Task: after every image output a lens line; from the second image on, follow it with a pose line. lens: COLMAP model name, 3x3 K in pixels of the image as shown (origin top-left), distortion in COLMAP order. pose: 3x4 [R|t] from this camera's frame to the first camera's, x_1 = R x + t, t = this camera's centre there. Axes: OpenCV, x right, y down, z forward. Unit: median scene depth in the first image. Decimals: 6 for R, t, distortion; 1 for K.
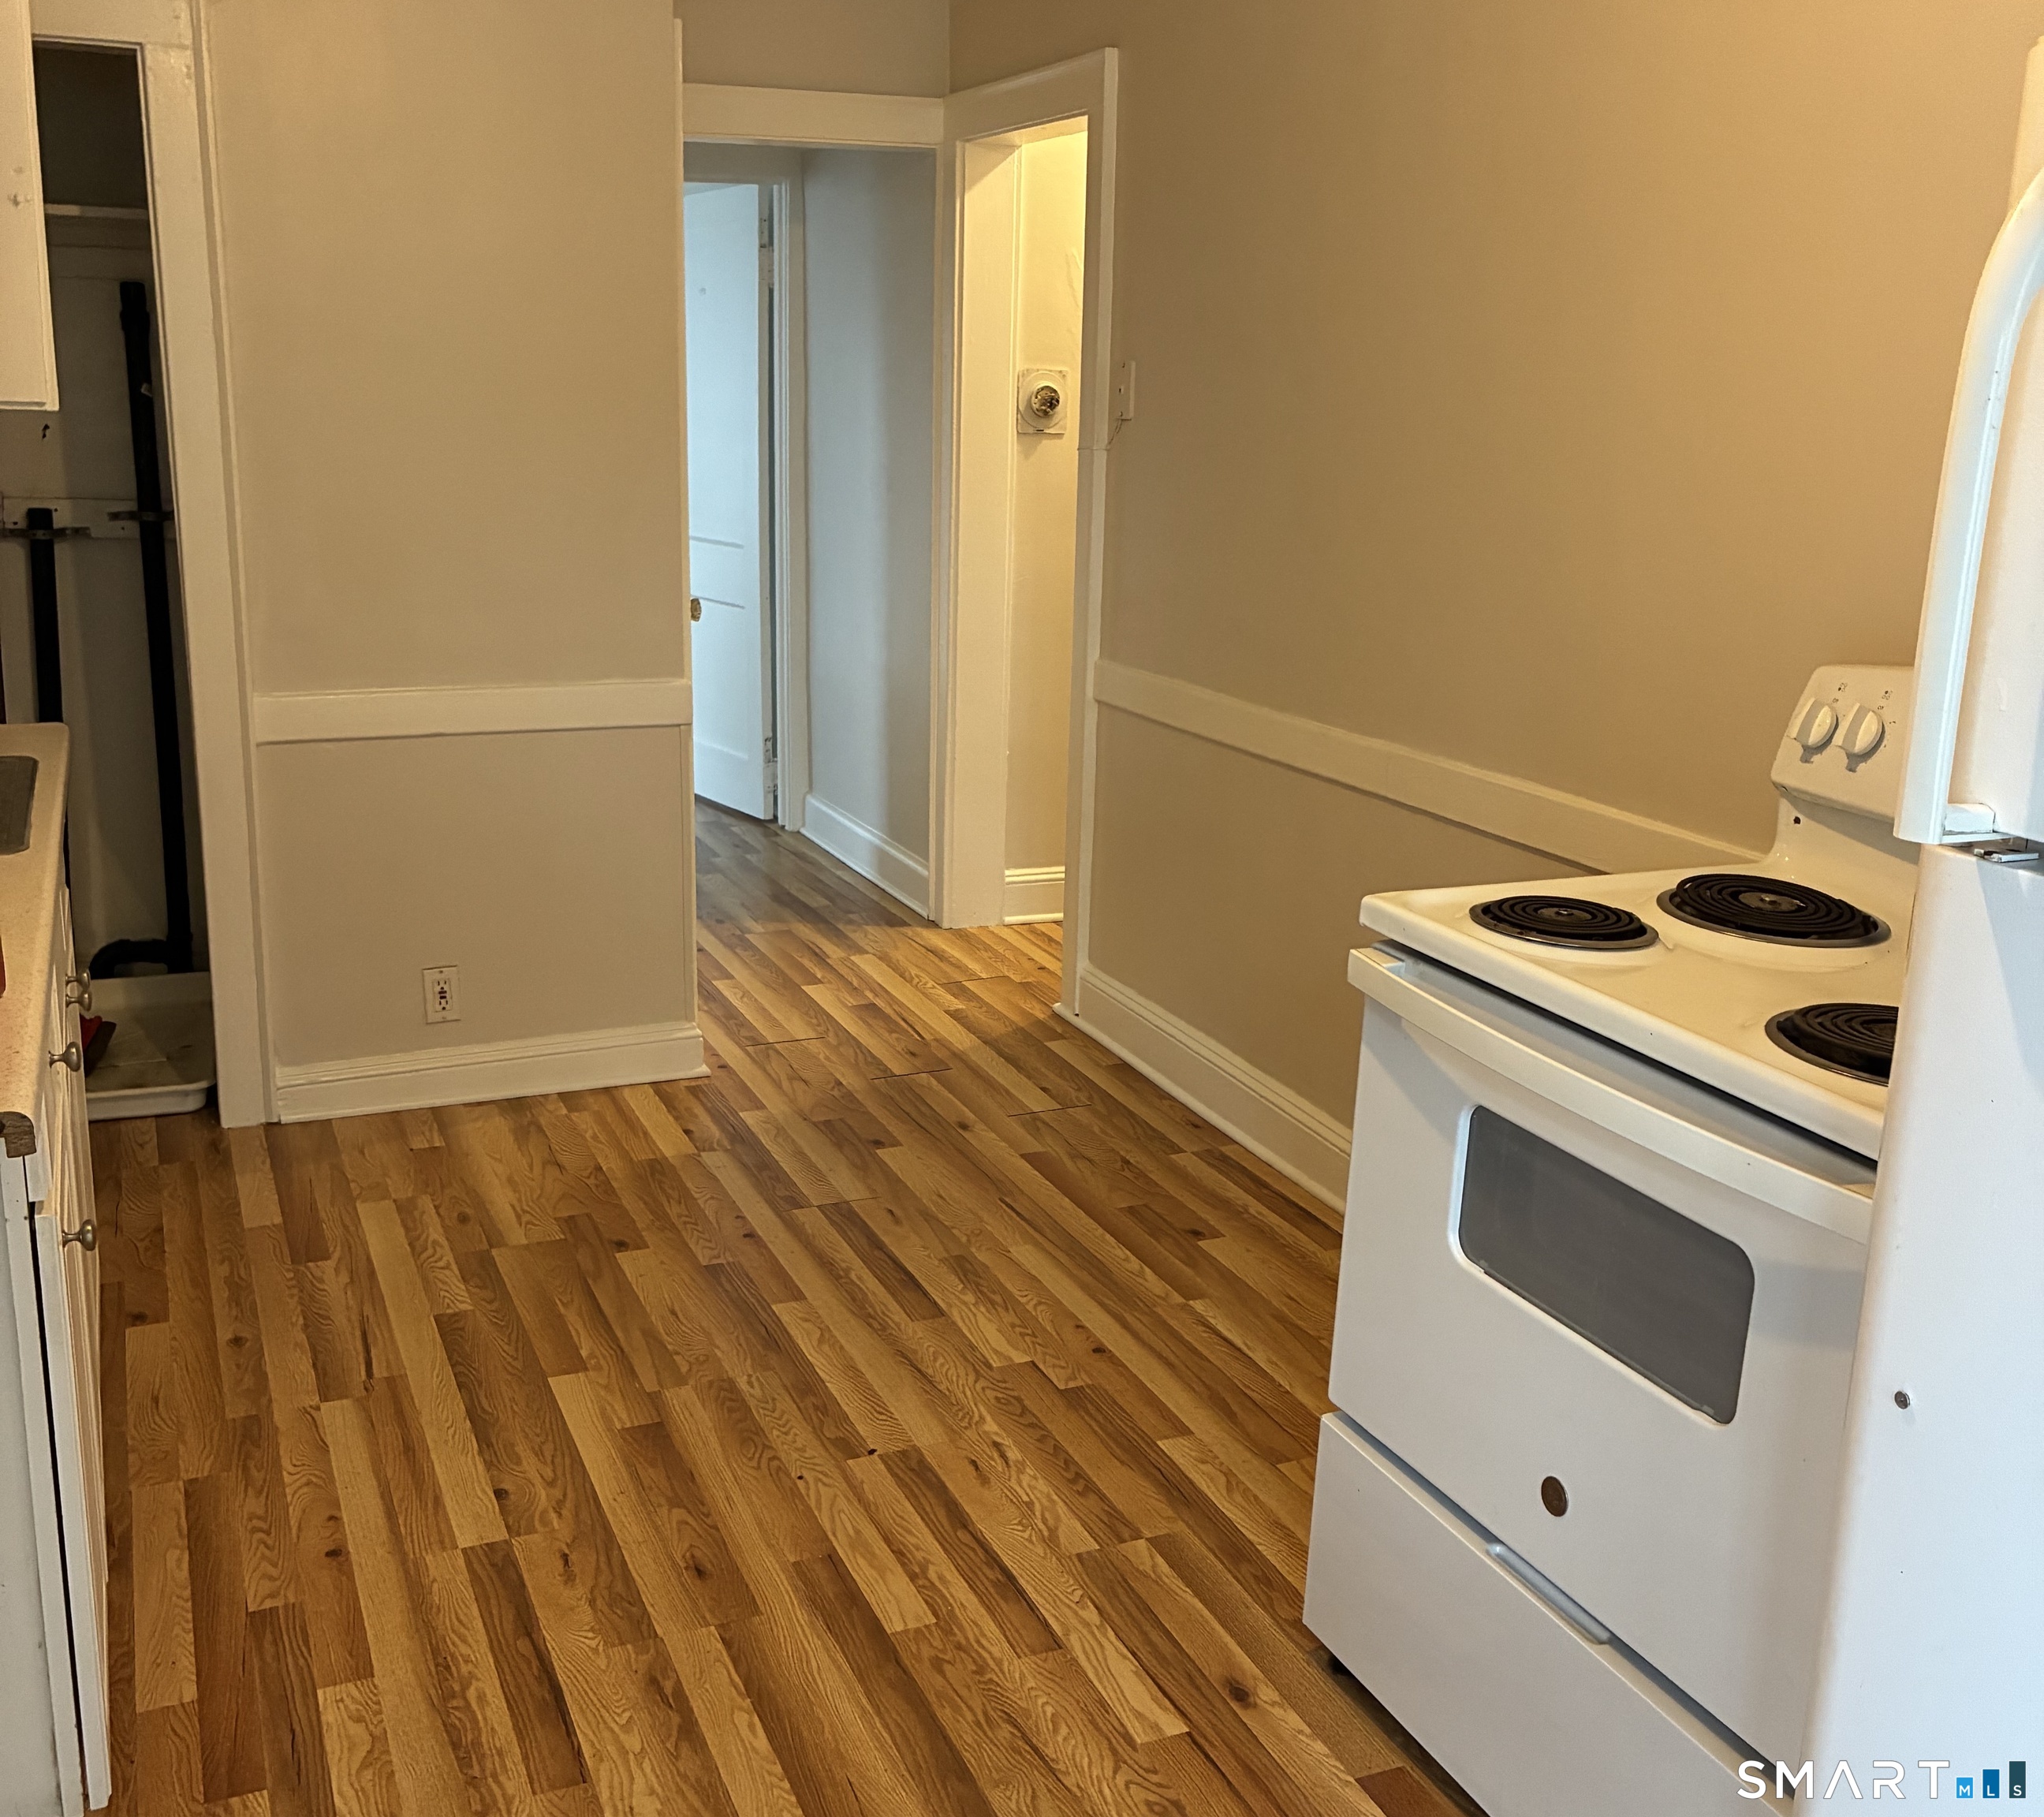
lens RADIAL K [[2073.7, 0, 1022.0], [0, 2073.7, 908.5], [0, 0, 1]] dist [0.065886, -0.190871]
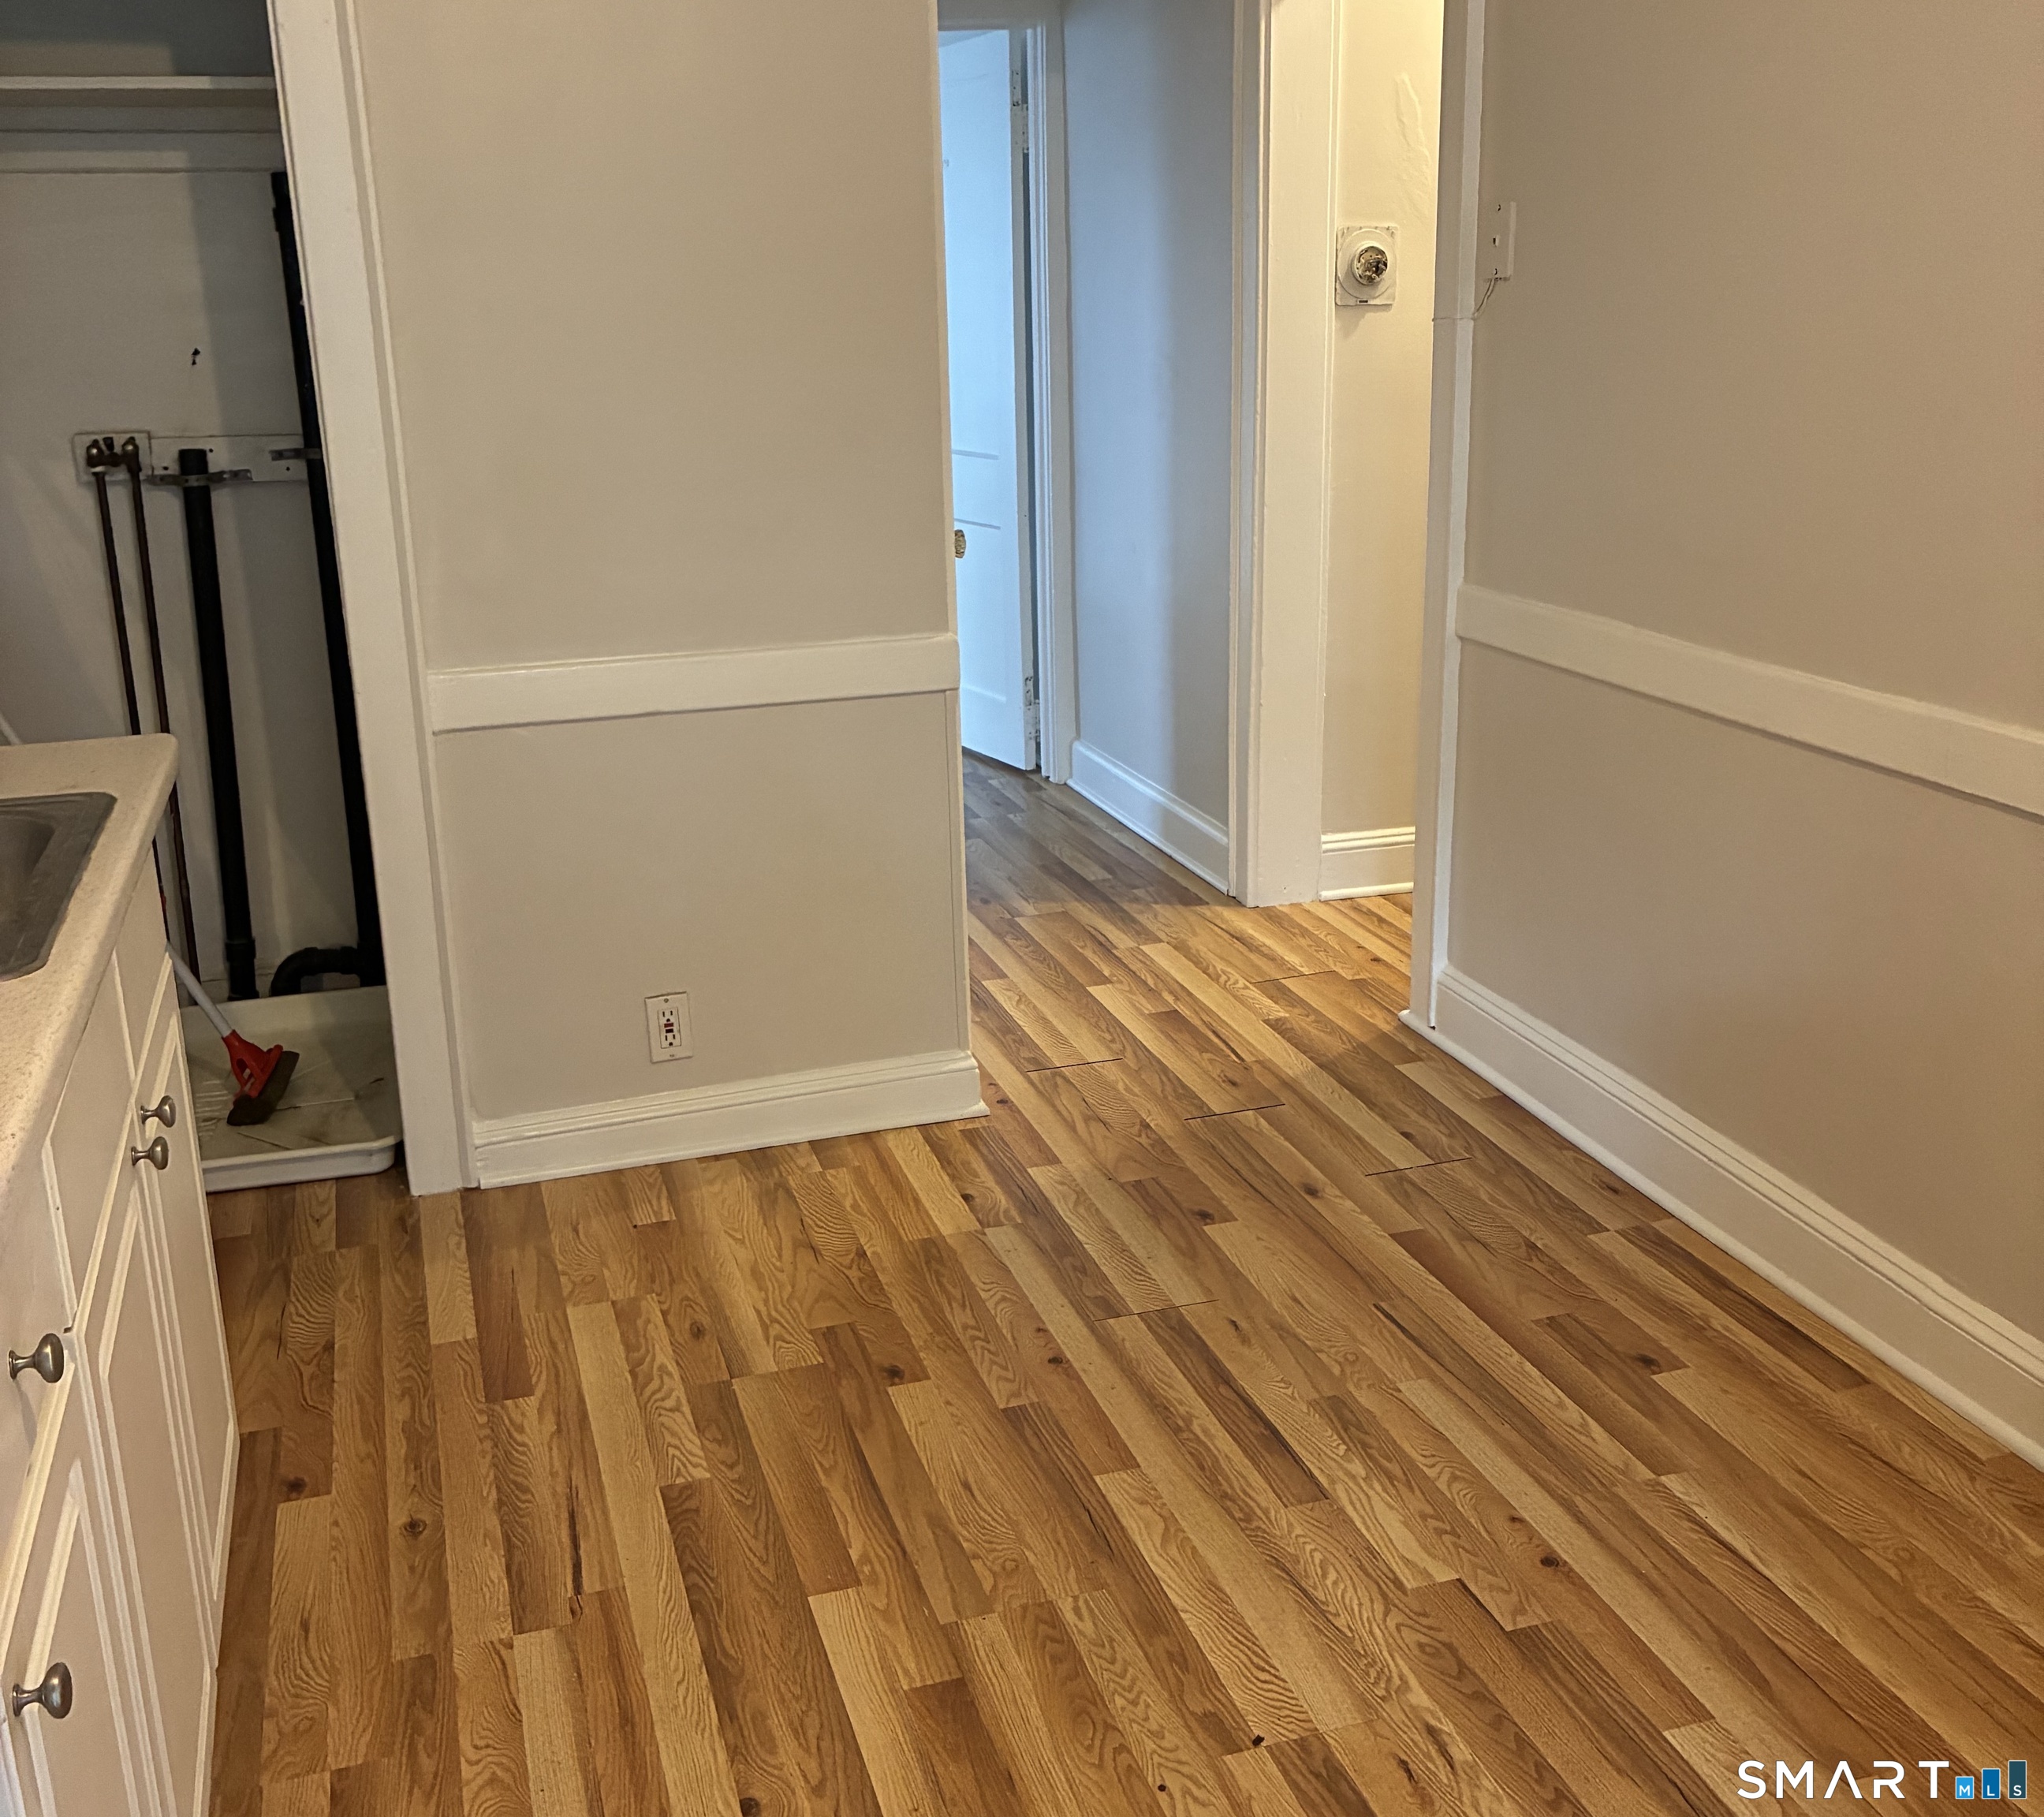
lens RADIAL K [[2073.7, 0, 1022.0], [0, 2073.7, 908.5], [0, 0, 1]] dist [0.065886, -0.190871]
pose [[0.993576, -0.016018, -0.112027, -0.053875], [0.021175, 0.998763, 0.045000, -0.046105], [0.111168, -0.047083, 0.992686, 0.235346]]
